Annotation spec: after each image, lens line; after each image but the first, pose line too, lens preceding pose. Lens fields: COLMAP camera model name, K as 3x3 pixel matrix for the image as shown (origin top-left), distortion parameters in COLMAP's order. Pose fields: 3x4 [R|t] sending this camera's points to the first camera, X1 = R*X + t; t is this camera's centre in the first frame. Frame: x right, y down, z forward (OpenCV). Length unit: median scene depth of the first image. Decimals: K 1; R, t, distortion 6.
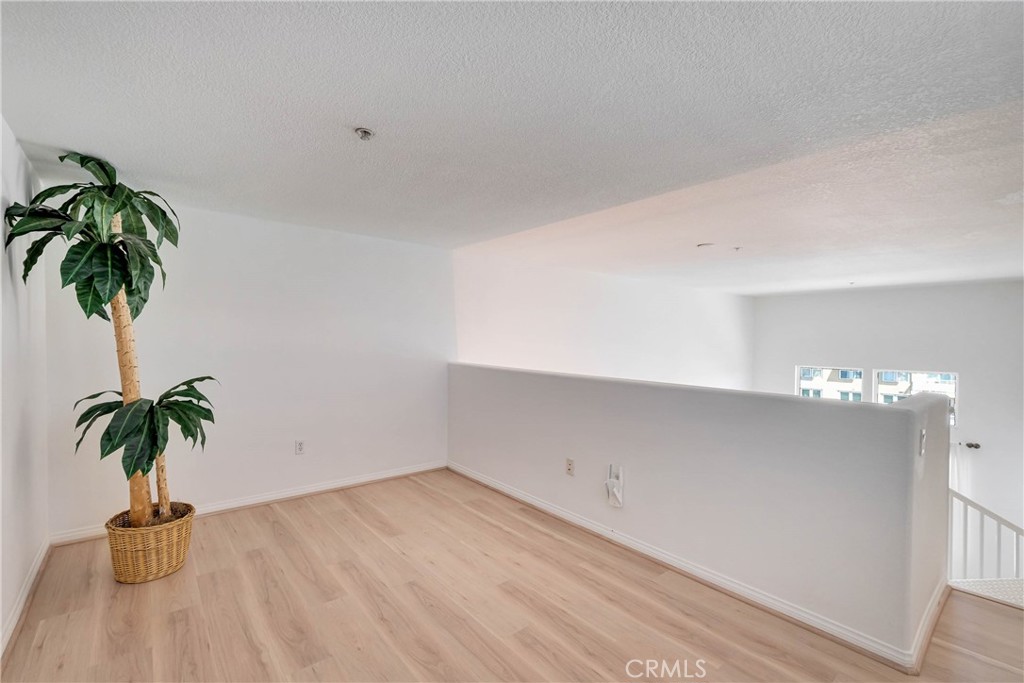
lens RADIAL K [[446.6, 0, 504.9], [0, 446.6, 343.2], [0, 0, 1]] dist [-0.001279, 0.000061]
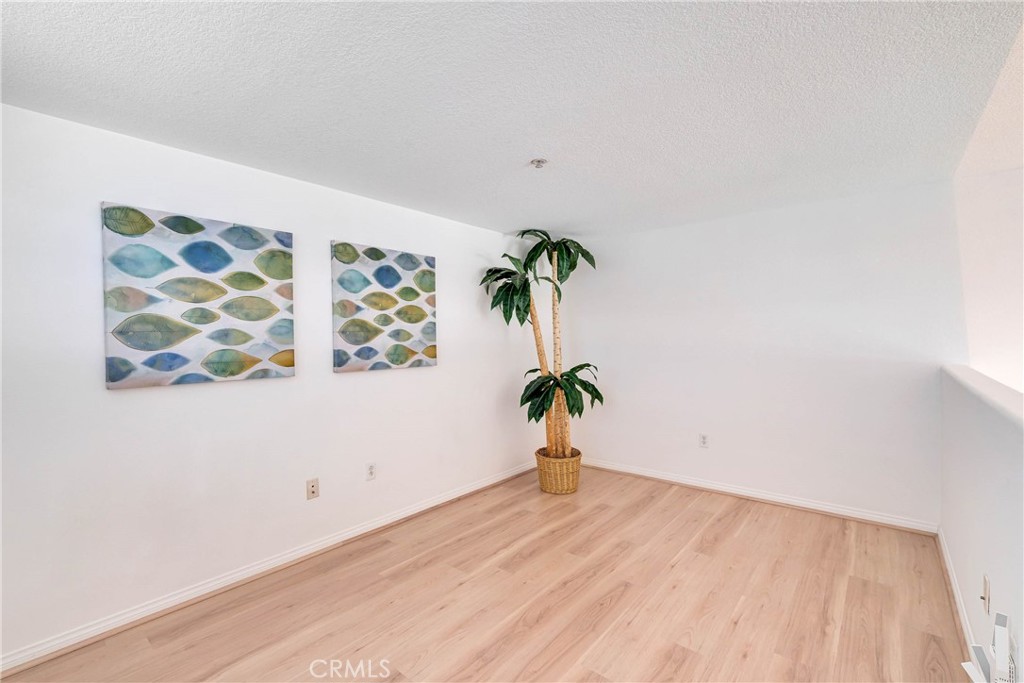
lens RADIAL K [[446.6, 0, 506.7], [0, 446.6, 339.3], [0, 0, 1]] dist [-0.001279, 0.000061]
pose [[0.205244, -0.000331, -0.978711, 0.607496], [0.002071, 0.999998, 0.000096, -0.001021], [0.978709, -0.002046, 0.205245, 0.471417]]
